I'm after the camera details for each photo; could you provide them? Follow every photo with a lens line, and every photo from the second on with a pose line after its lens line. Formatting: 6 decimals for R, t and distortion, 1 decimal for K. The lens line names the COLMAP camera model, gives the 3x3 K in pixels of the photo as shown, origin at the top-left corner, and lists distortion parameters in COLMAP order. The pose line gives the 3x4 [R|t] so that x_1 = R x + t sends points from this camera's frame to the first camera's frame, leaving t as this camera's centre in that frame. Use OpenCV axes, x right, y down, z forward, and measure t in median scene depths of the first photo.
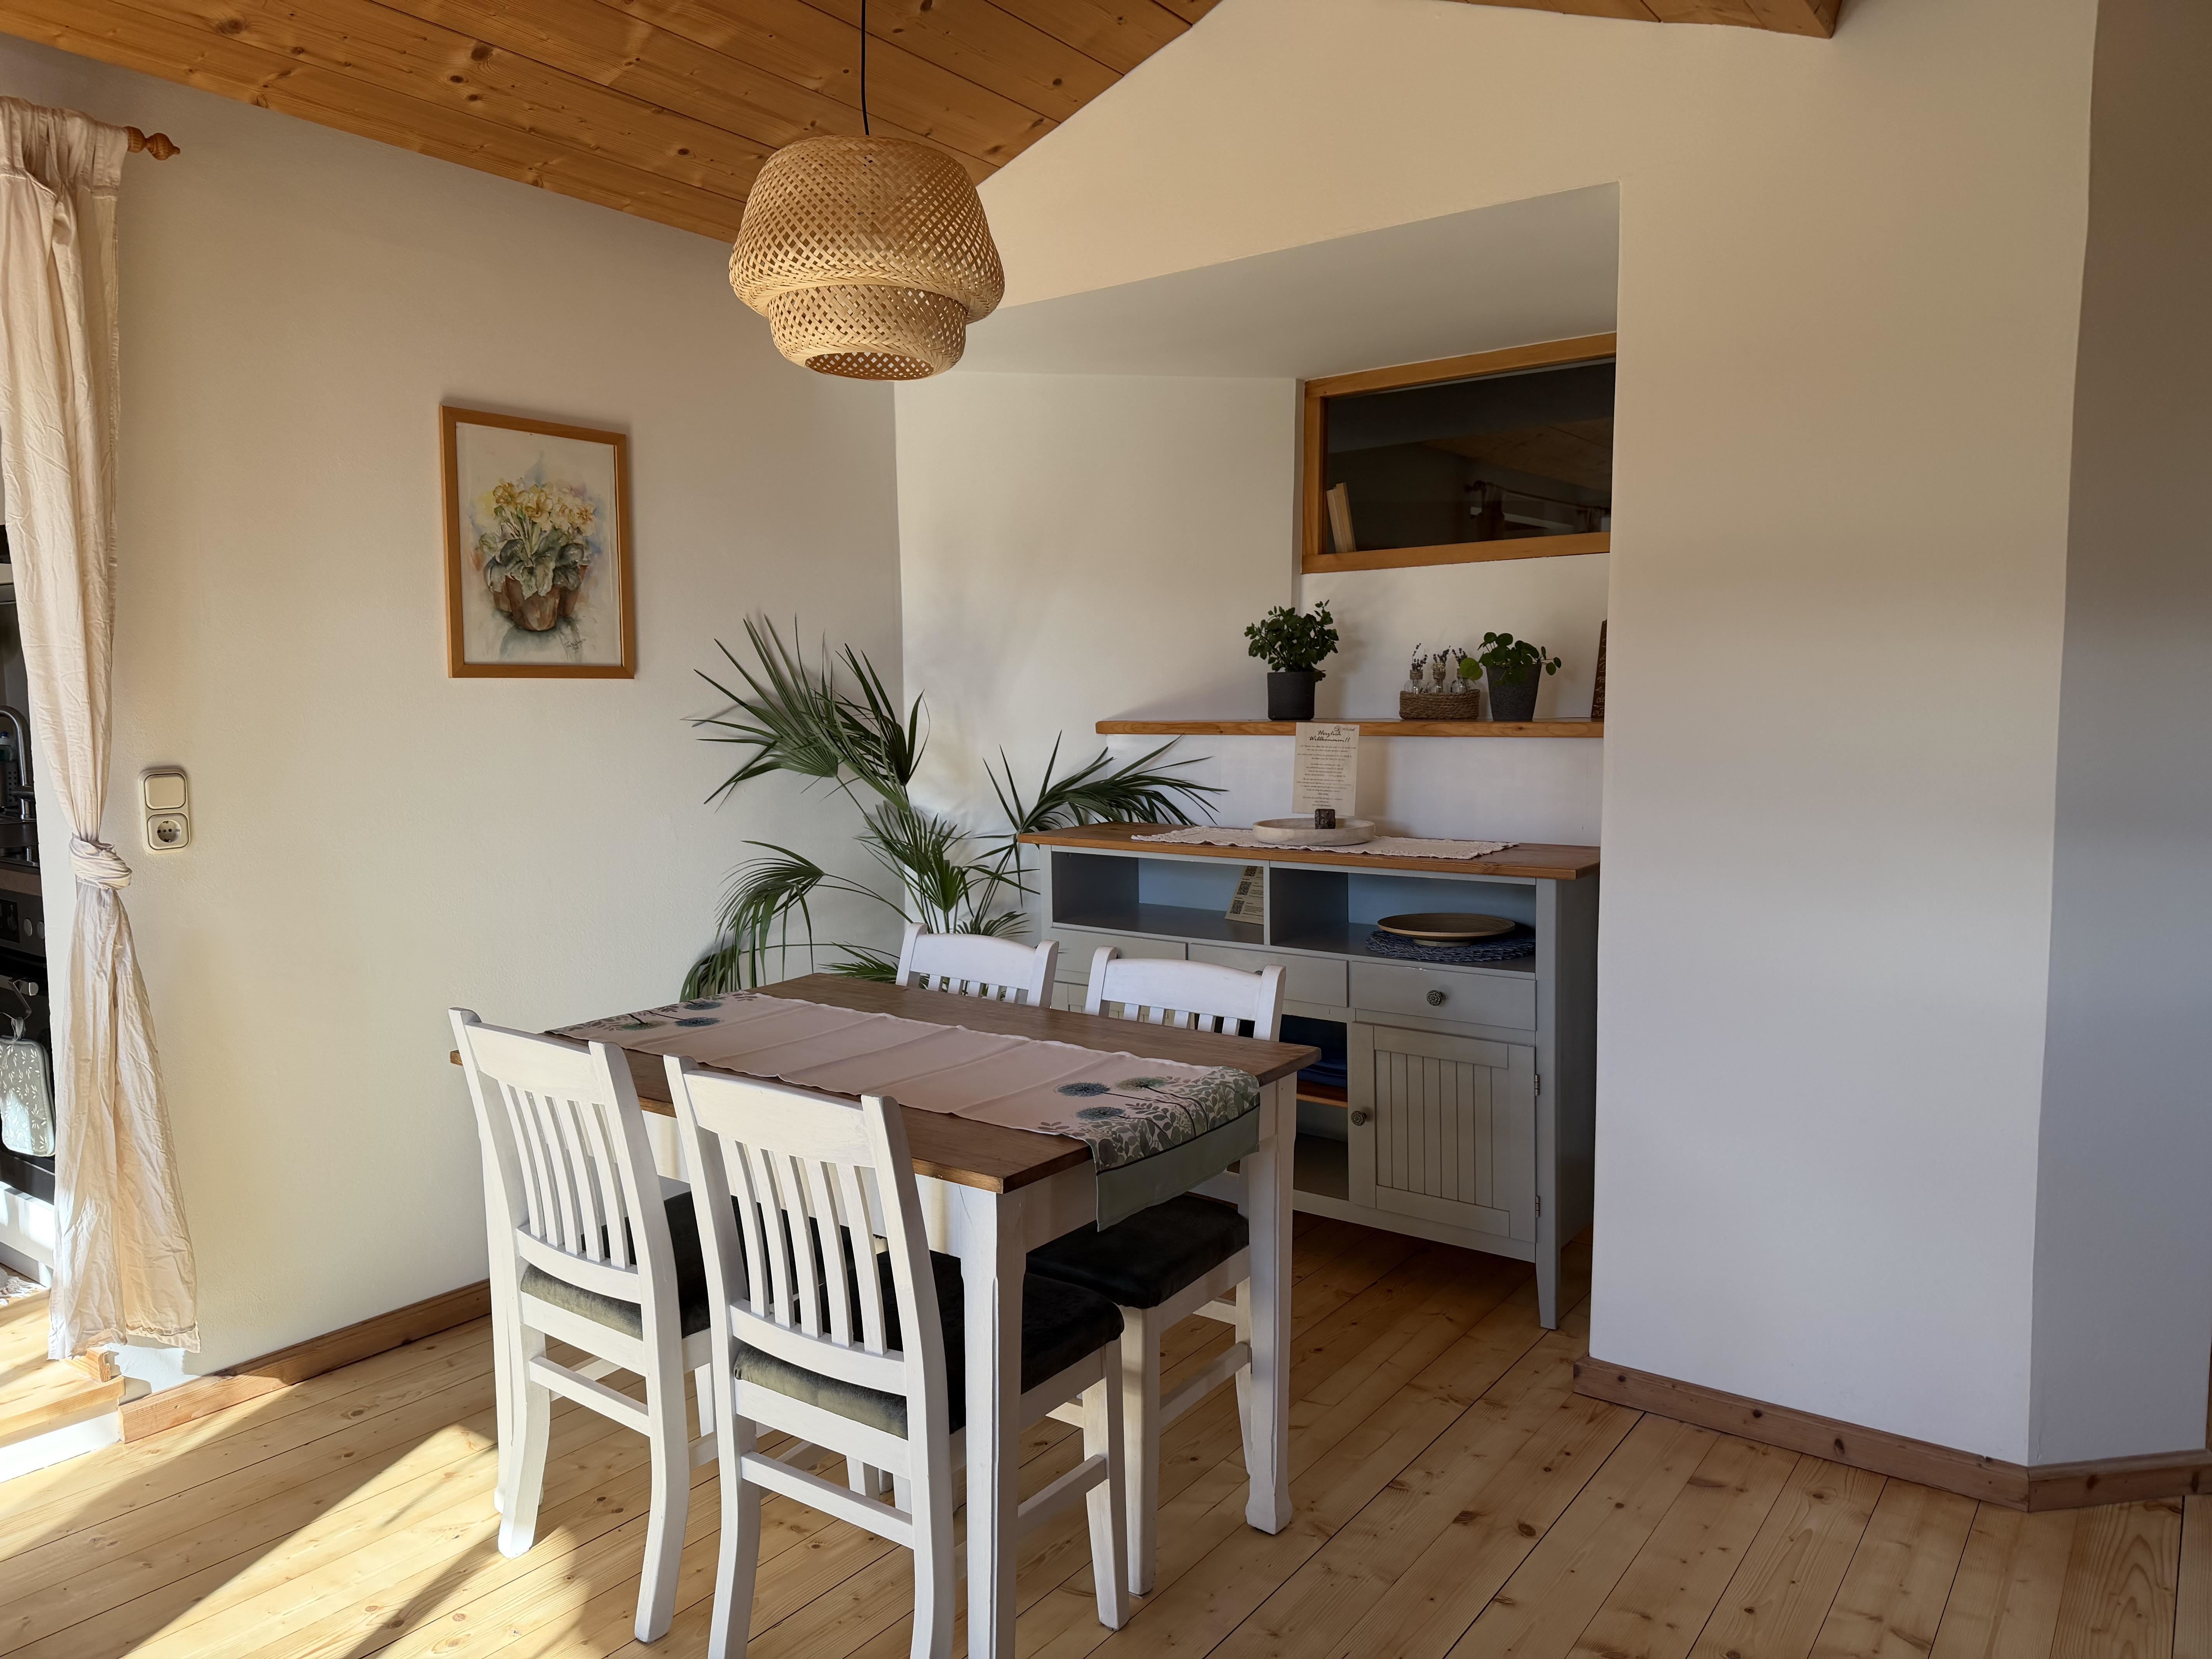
lens RADIAL K [[1538.7, 0, 1123.4], [0, 1538.7, 834.5], [0, 0, 1]] dist [0.027371, -0.043820]
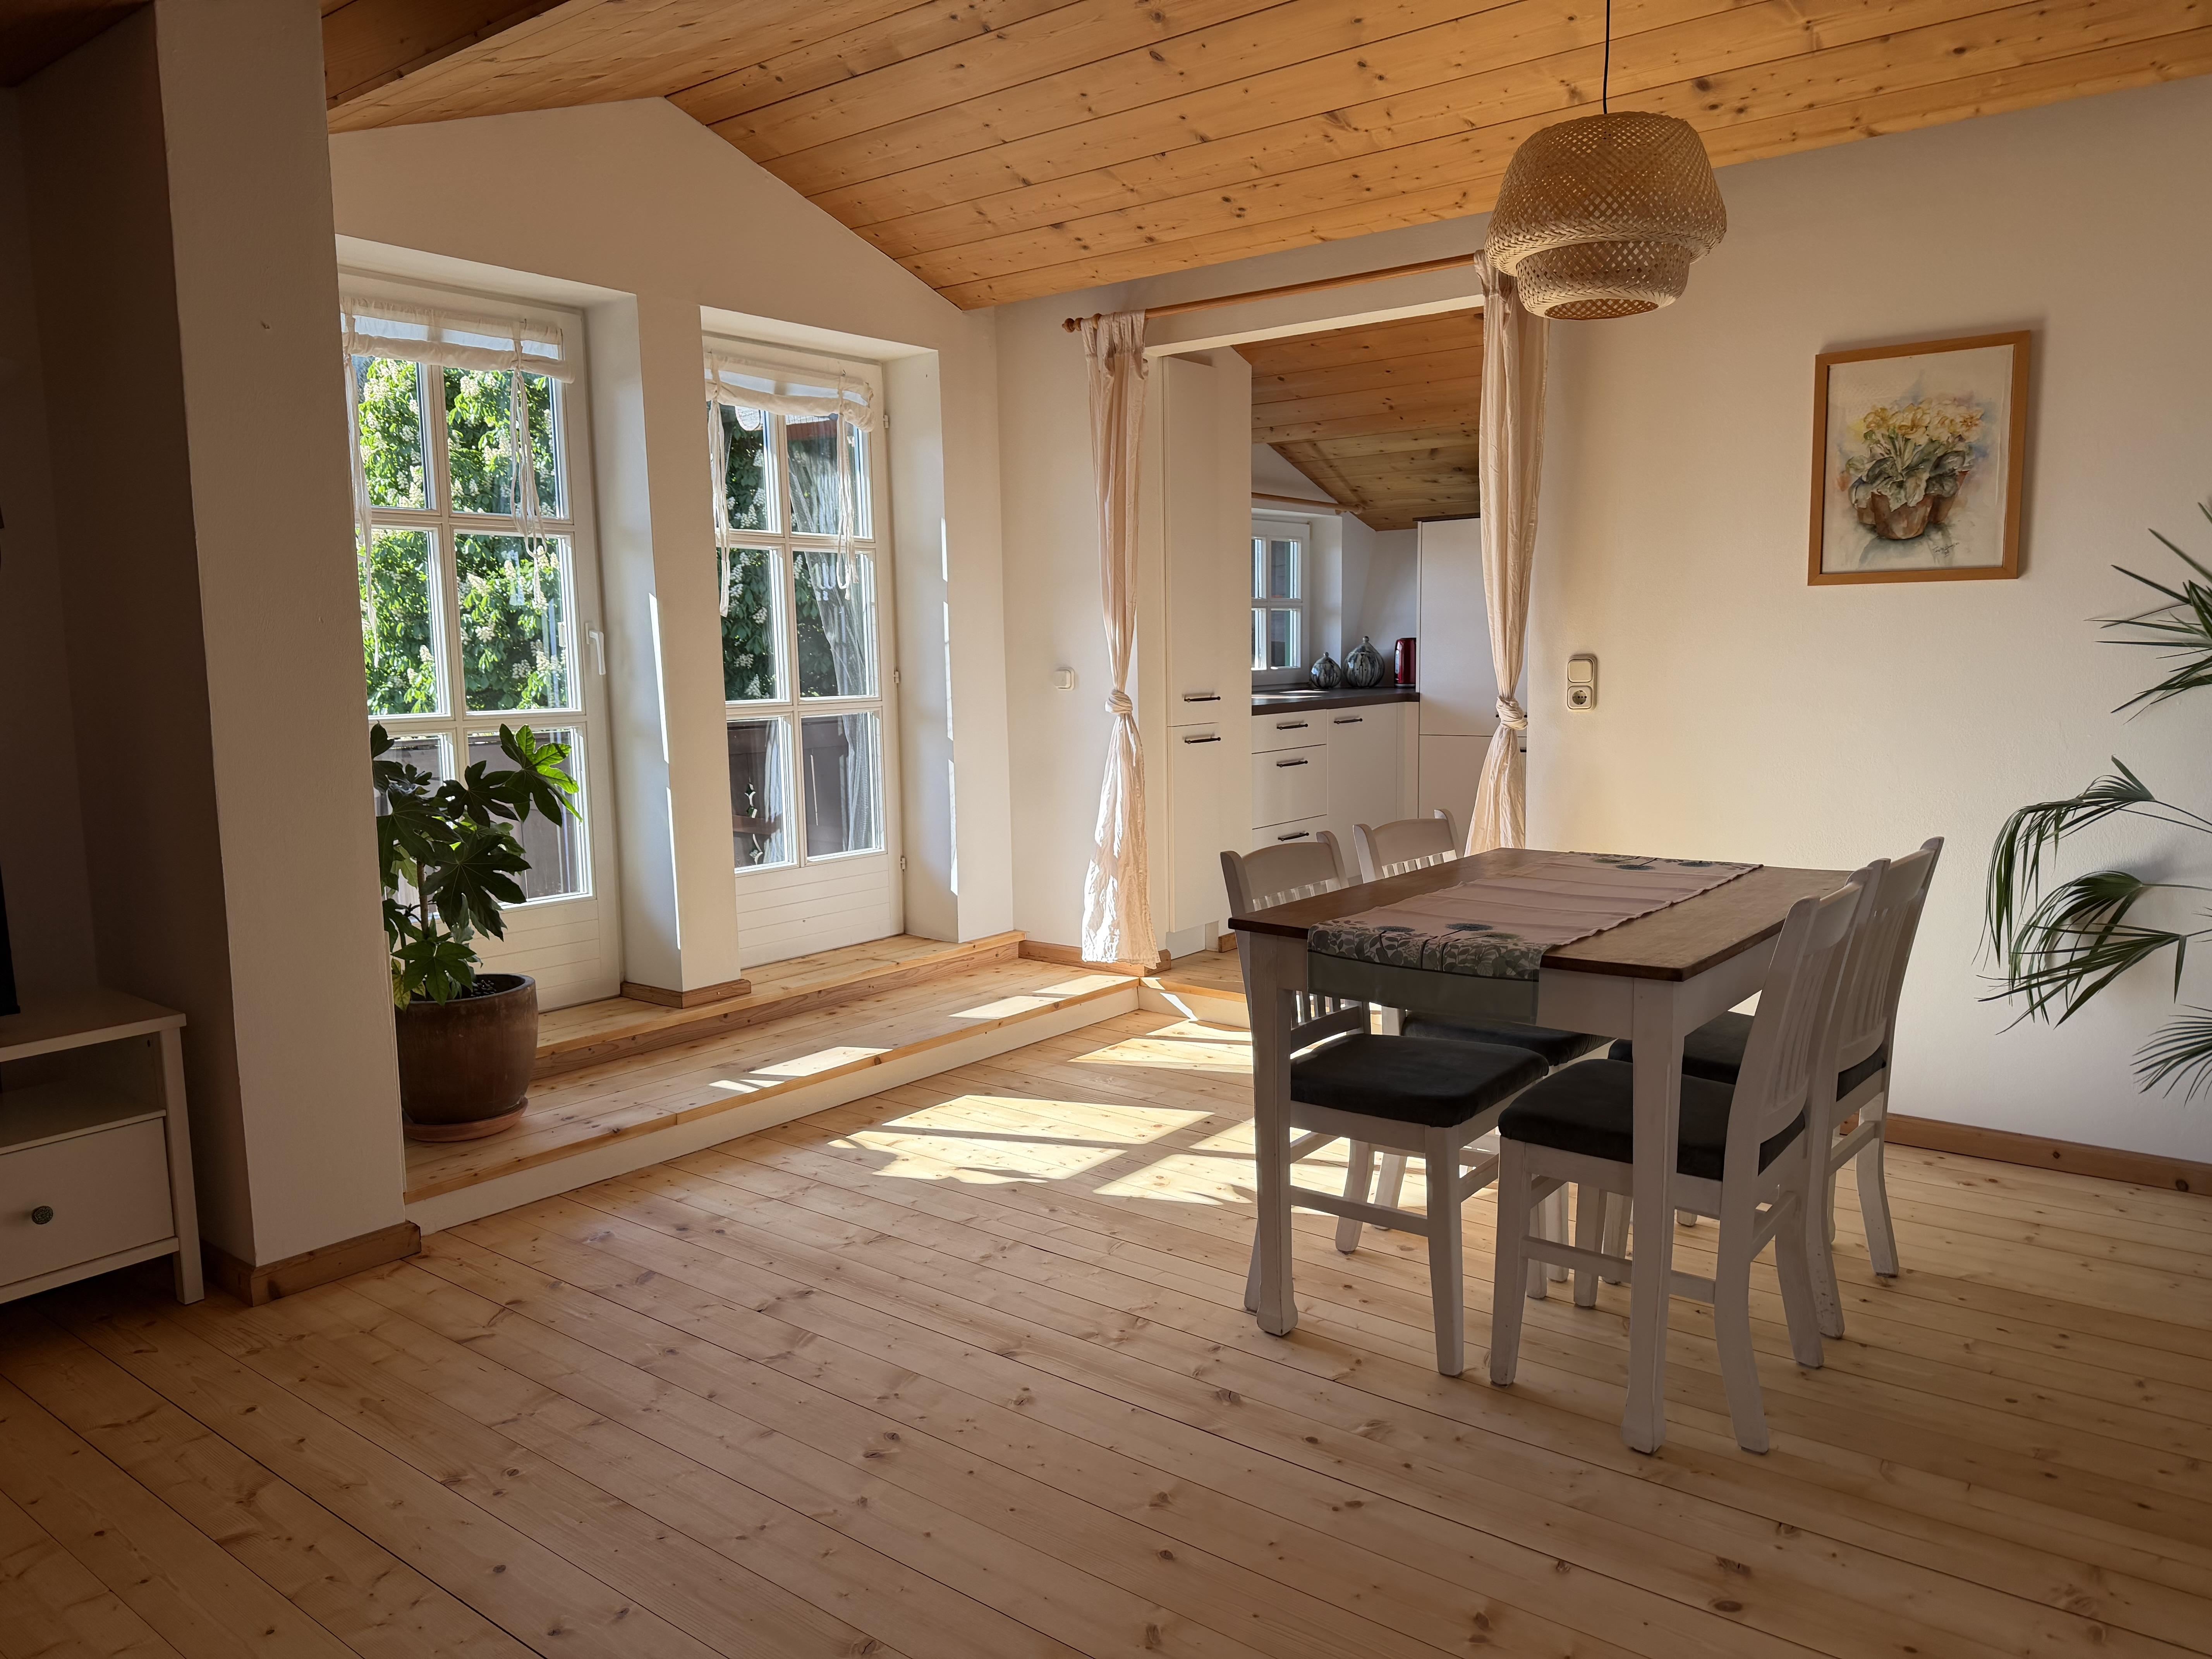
lens RADIAL K [[1538.7, 0, 1090.0], [0, 1538.7, 837.2], [0, 0, 1]] dist [0.027371, -0.043820]
pose [[-0.049056, 0.130351, -0.990254, 0.772748], [-0.073883, 0.988257, 0.133749, -0.027659], [0.996060, 0.079724, -0.038849, 0.494620]]
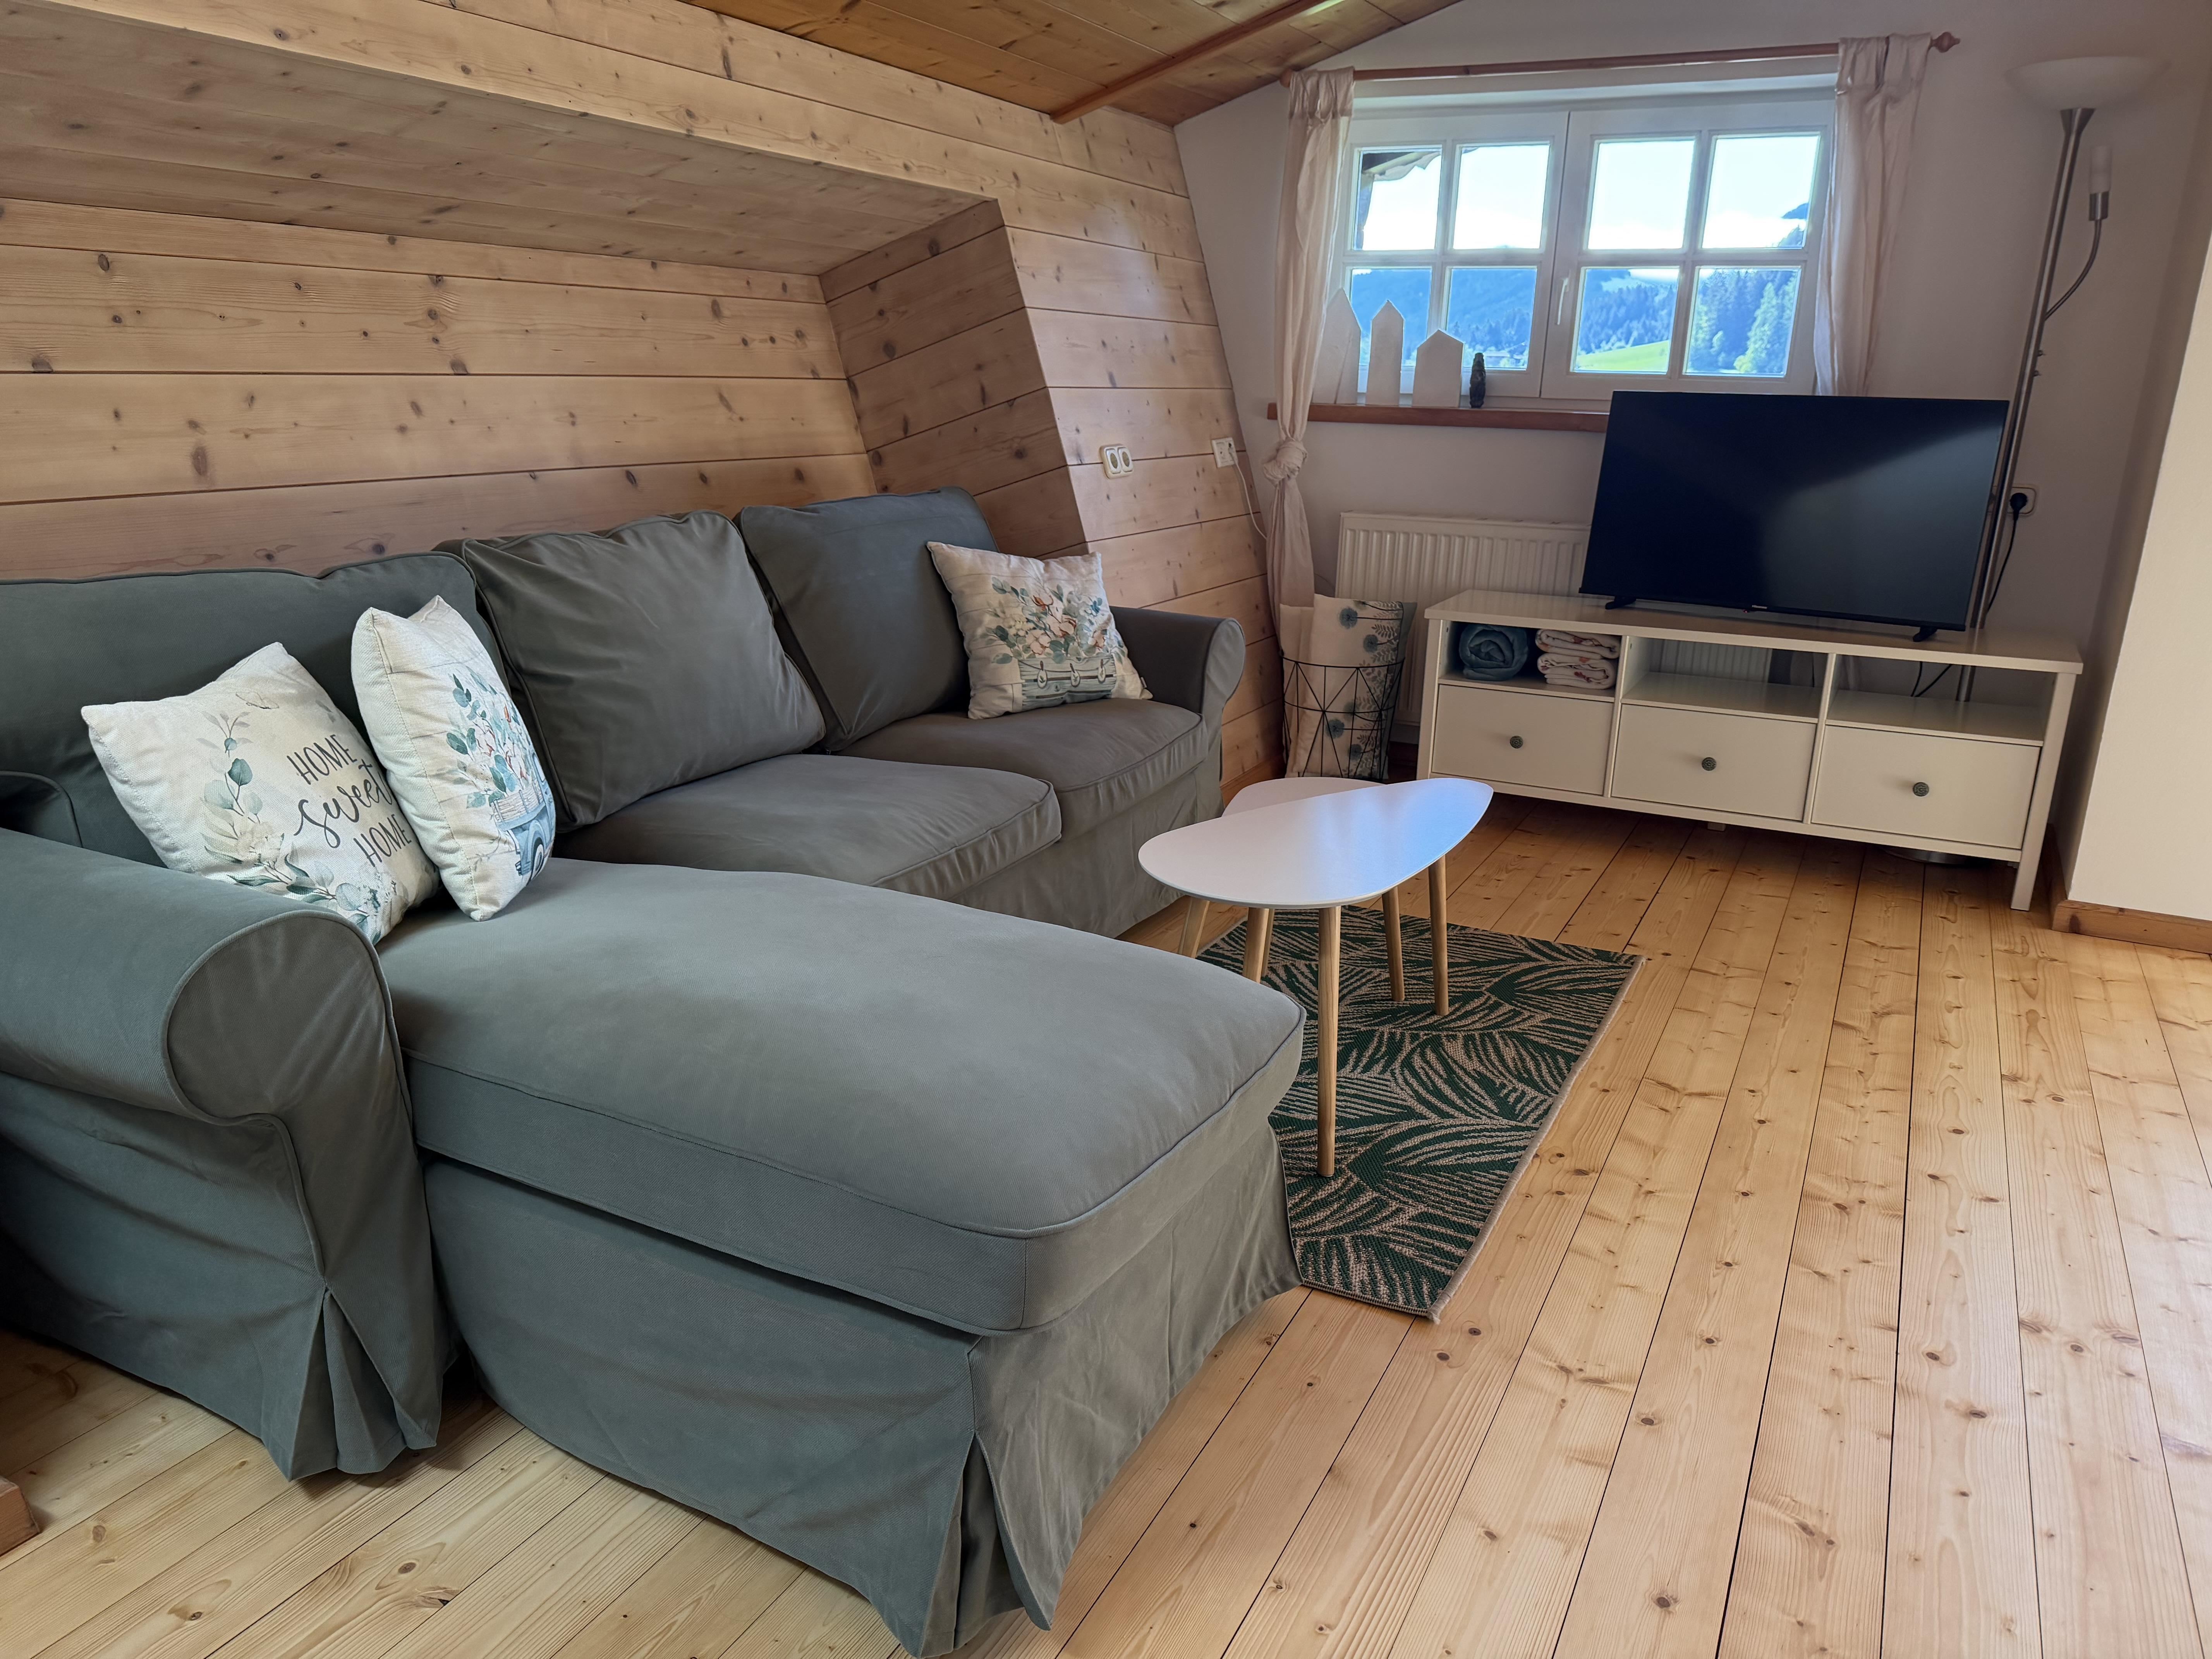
lens RADIAL K [[1538.7, 0, 1170.2], [0, 1538.7, 826.6], [0, 0, 1]] dist [0.027371, -0.043820]
pose [[-0.985807, 0.029541, -0.165262, 0.681450], [-0.034205, 0.928404, 0.369994, -0.022478], [0.164360, 0.370395, -0.914217, 0.816713]]
